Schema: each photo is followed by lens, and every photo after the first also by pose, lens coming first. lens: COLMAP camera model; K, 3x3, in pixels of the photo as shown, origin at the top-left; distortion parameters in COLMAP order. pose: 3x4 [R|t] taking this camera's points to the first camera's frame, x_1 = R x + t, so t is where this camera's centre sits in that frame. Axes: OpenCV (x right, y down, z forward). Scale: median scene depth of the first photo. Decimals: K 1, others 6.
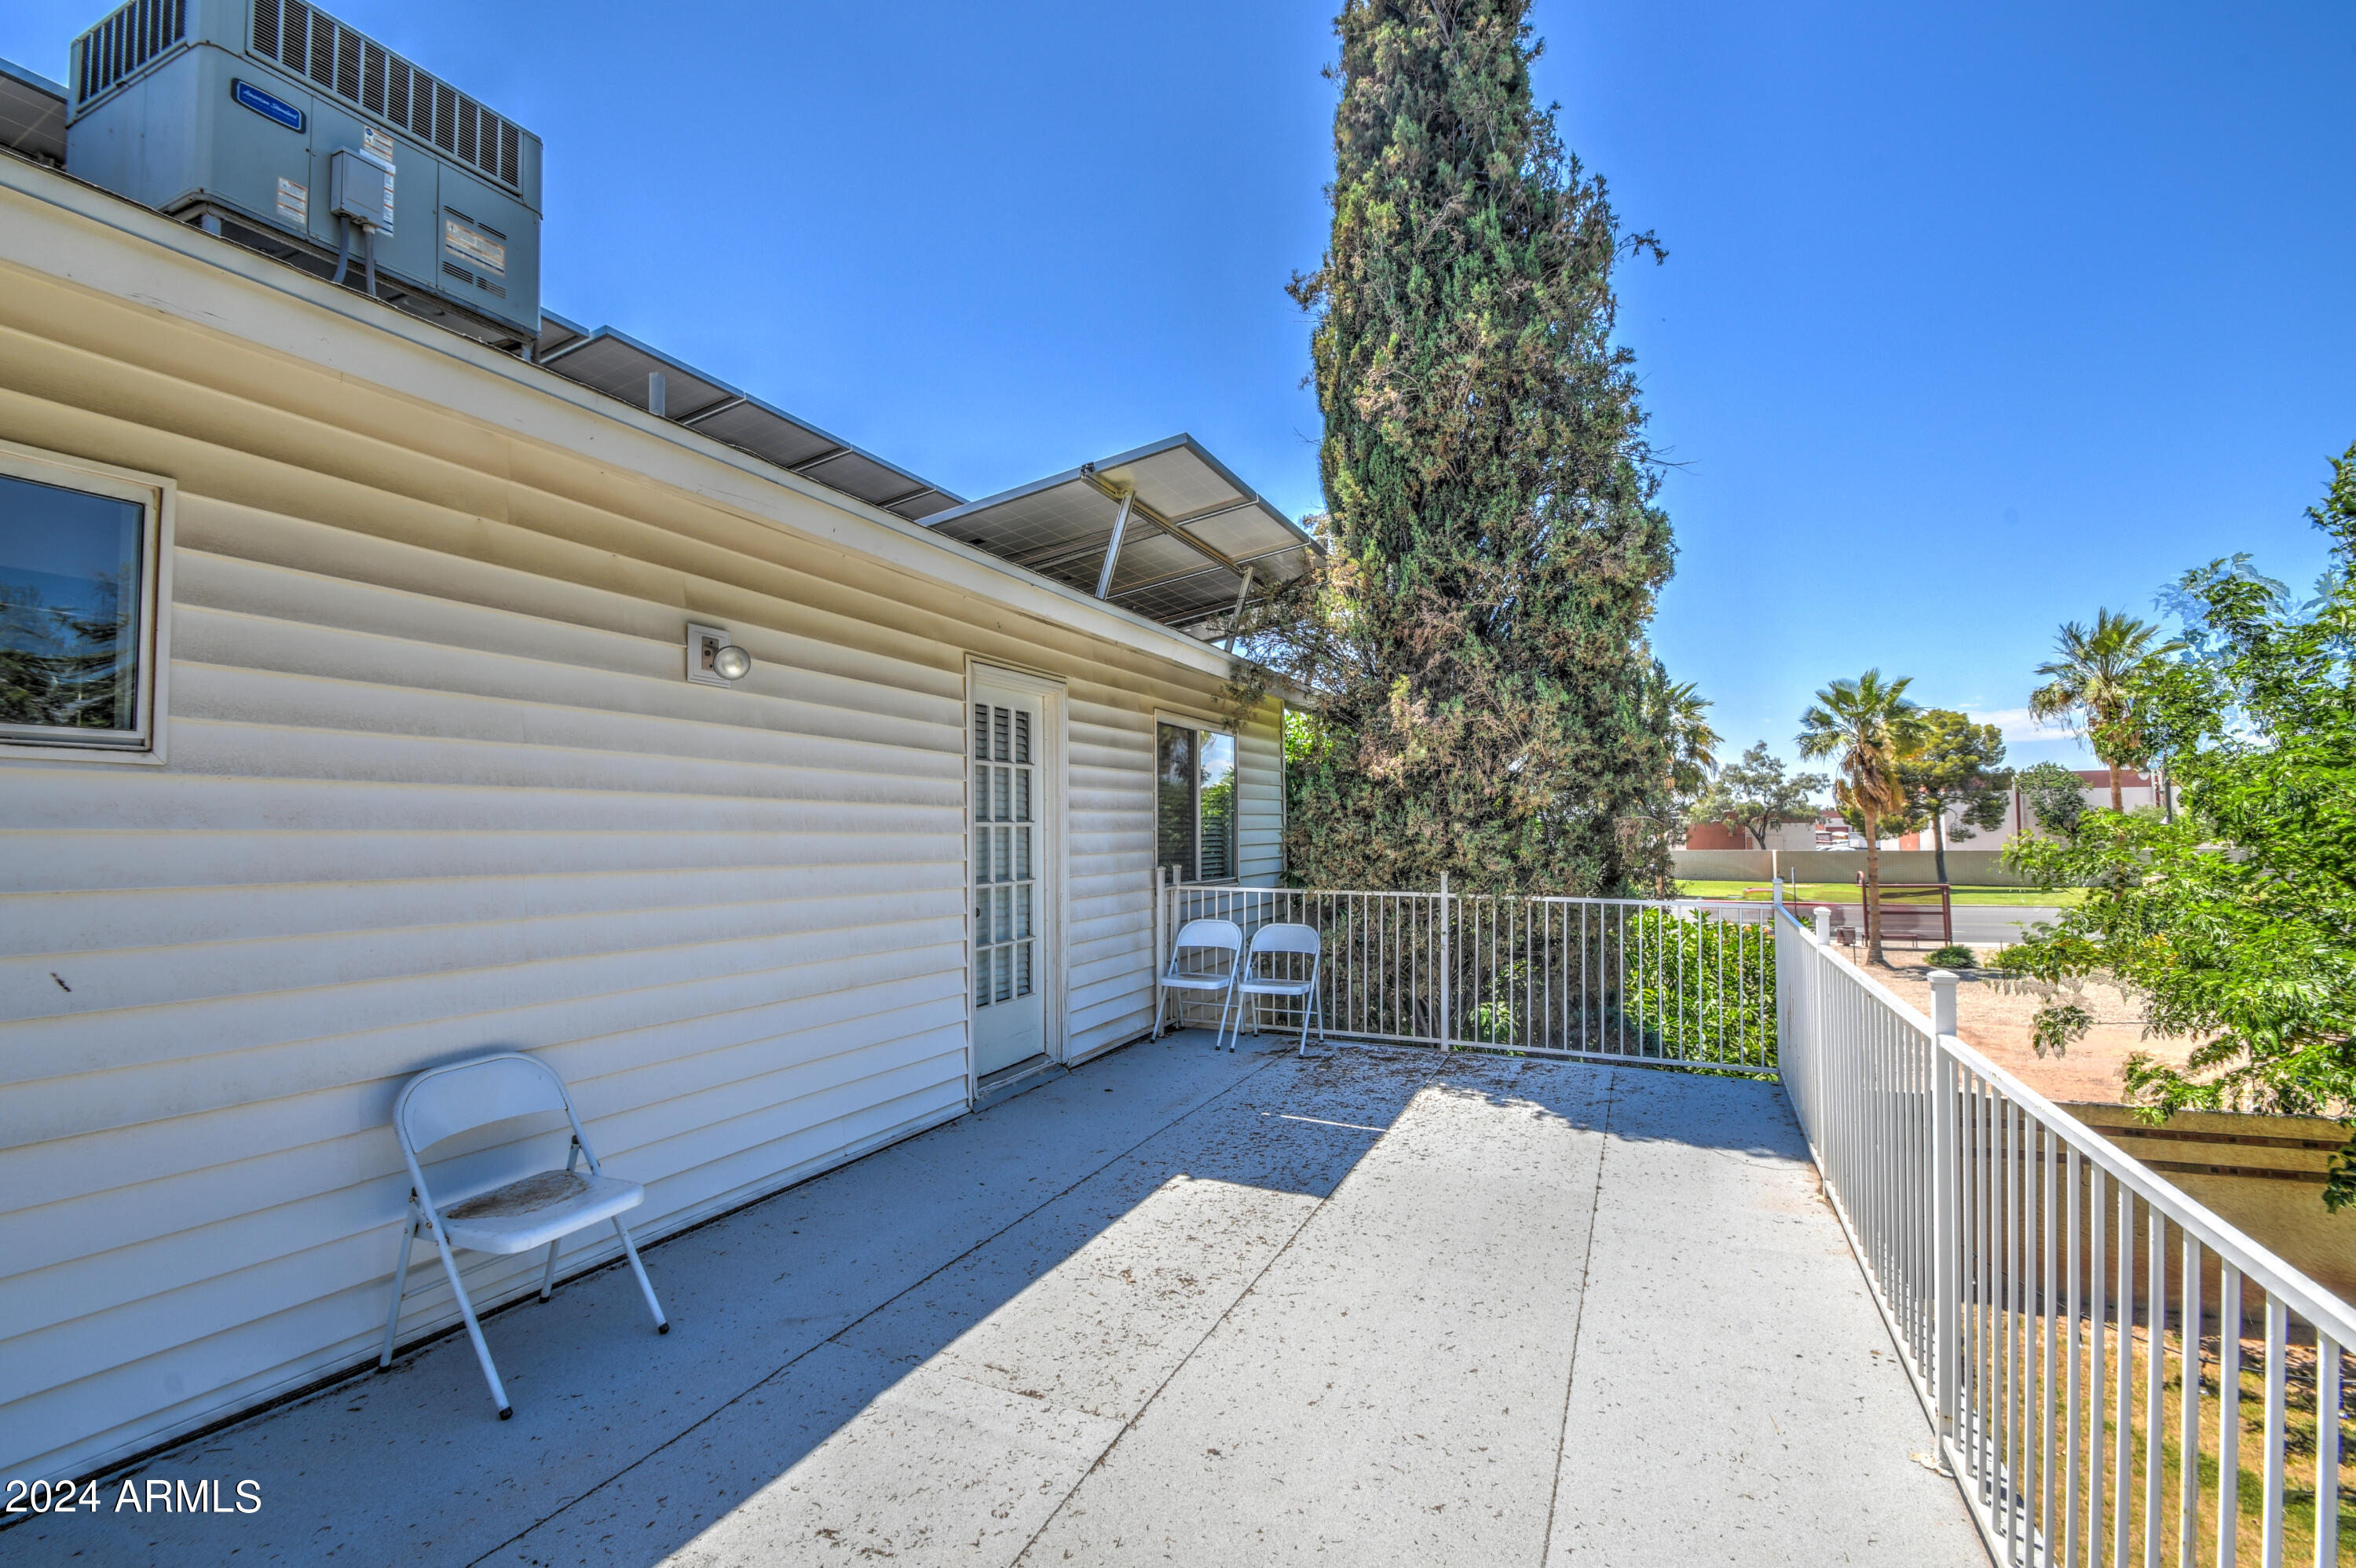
lens RADIAL K [[1069.9, 0, 1163.0], [0, 1069.9, 815.6], [0, 0, 1]] dist [0.002948, -0.000054]
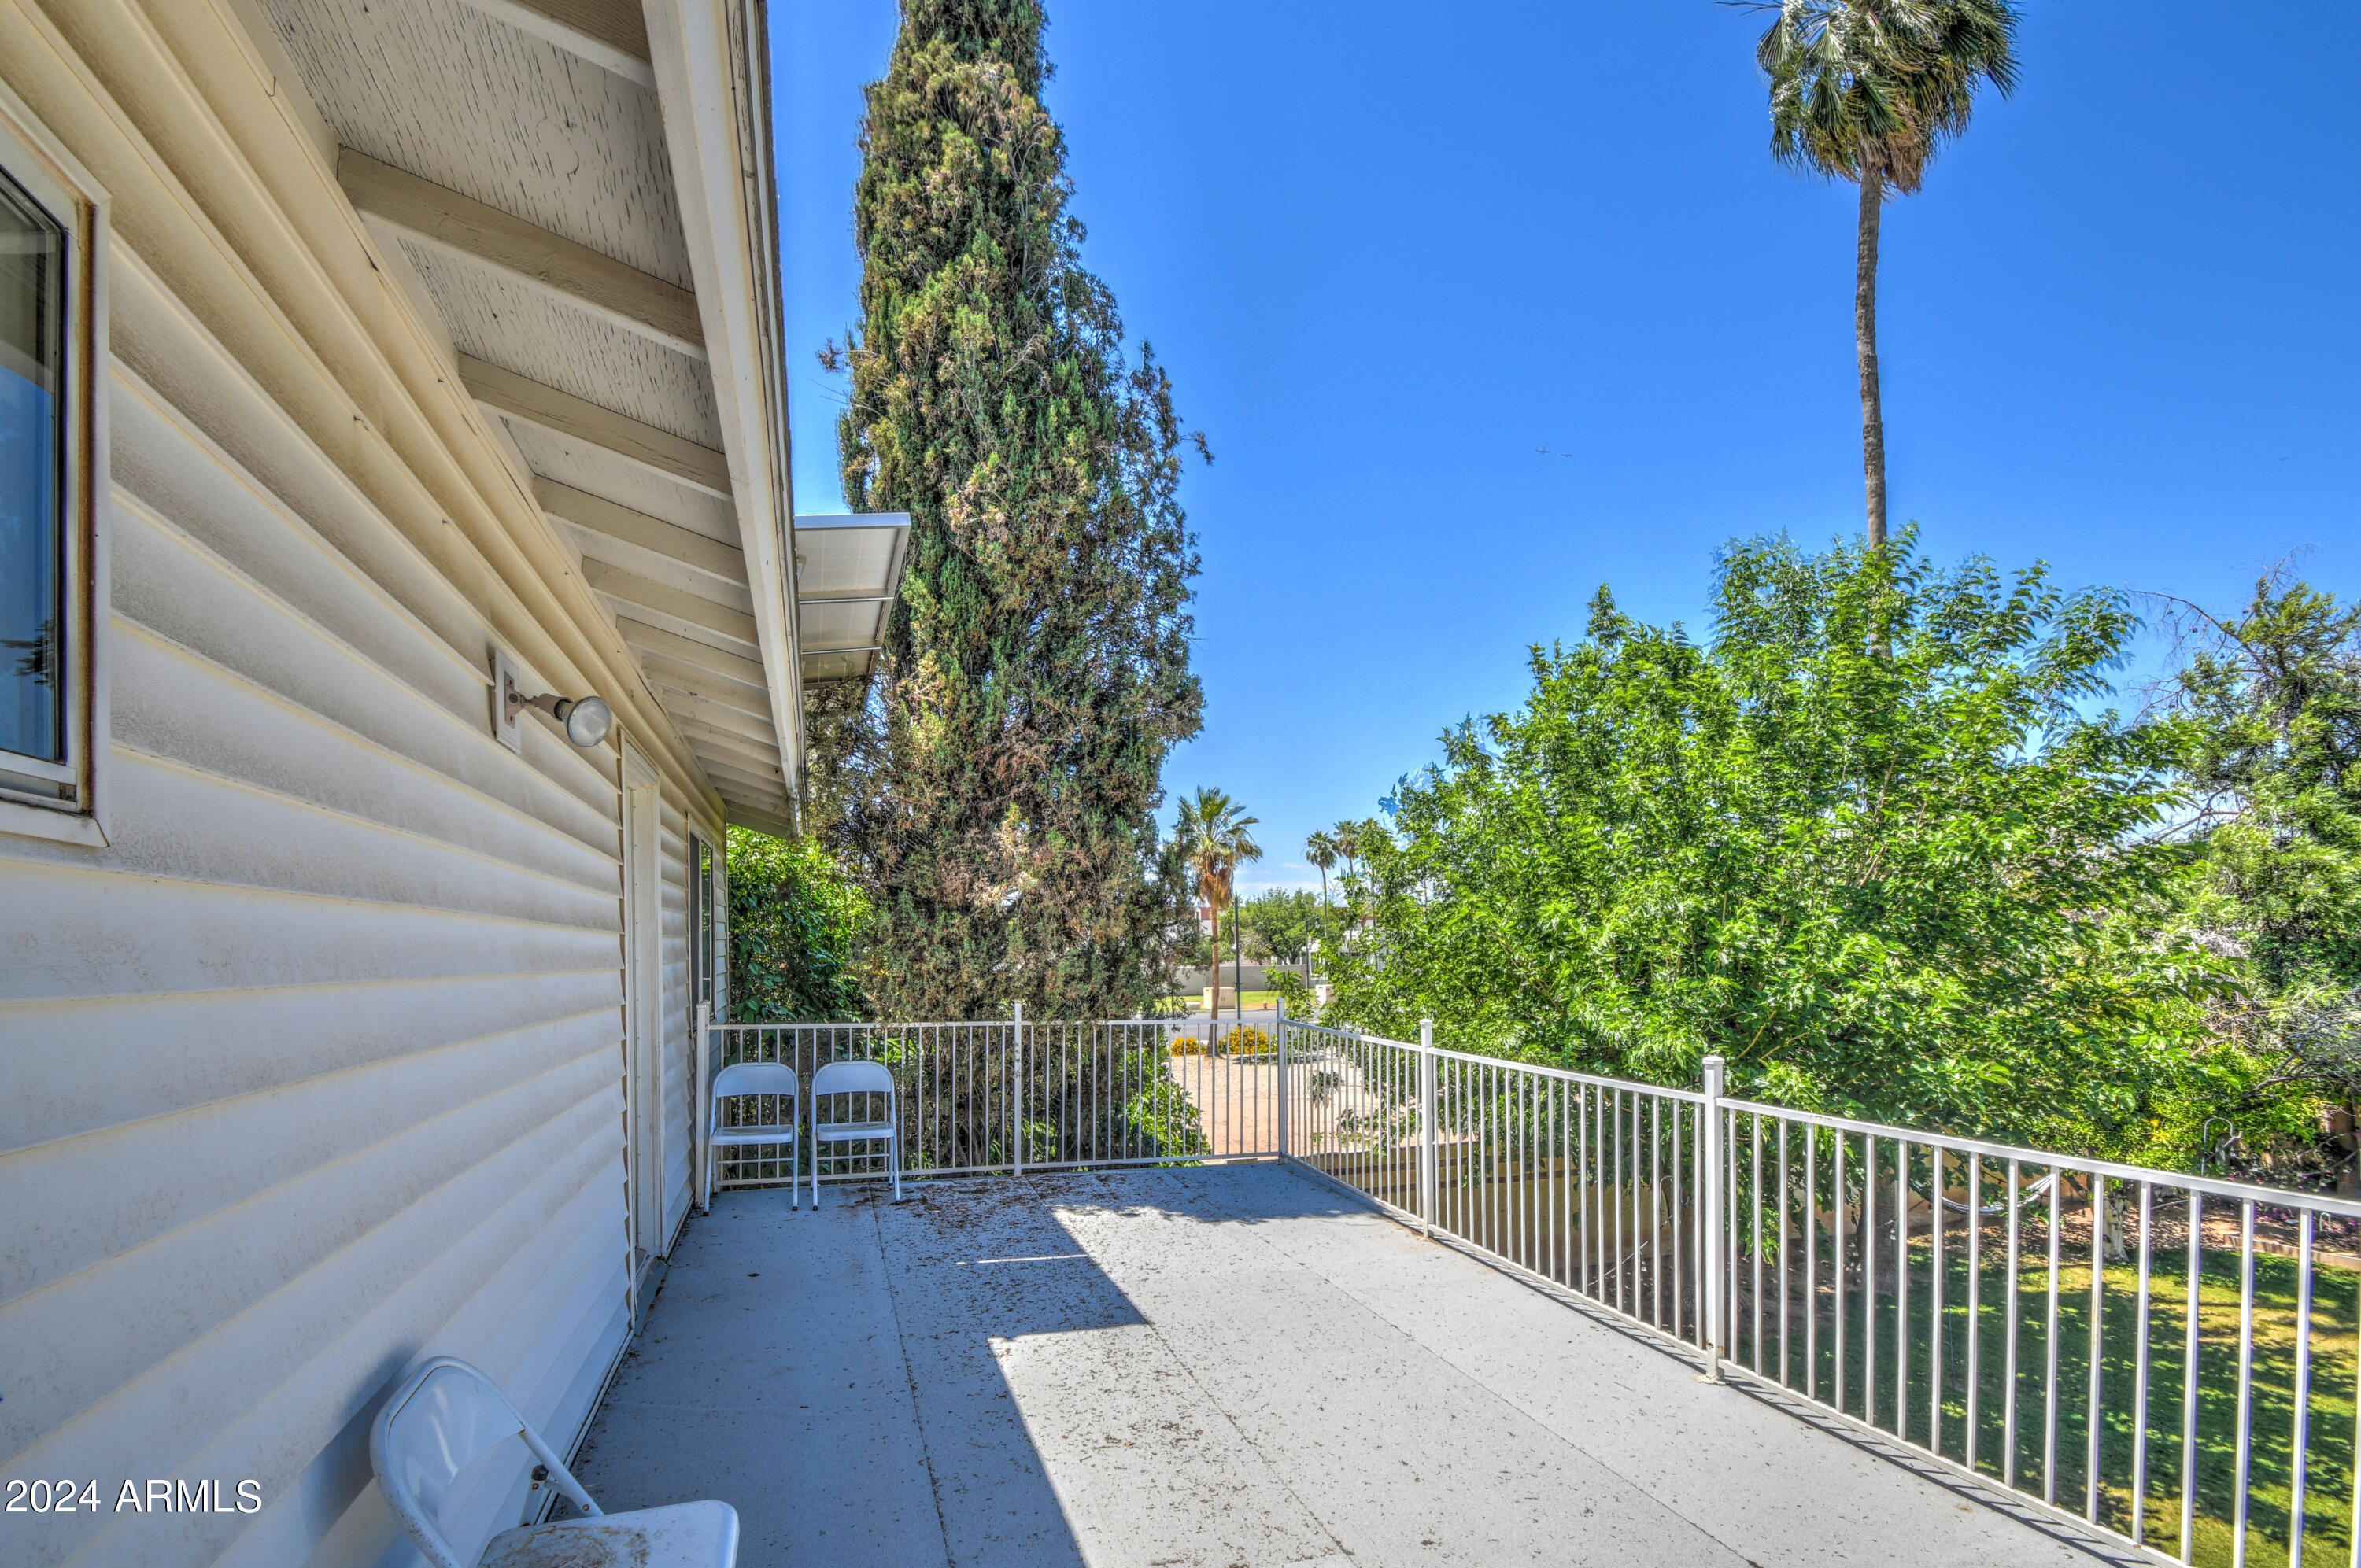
lens RADIAL K [[1094.0, 0, 1168.5], [0, 1094.0, 958.9], [0, 0, 1]] dist [-0.013245, -0.000154]
pose [[0.743504, -0.006890, 0.668696, -0.342612], [-0.005625, 0.999847, 0.016556, -0.004154], [-0.668708, -0.016071, 0.743351, 0.144539]]
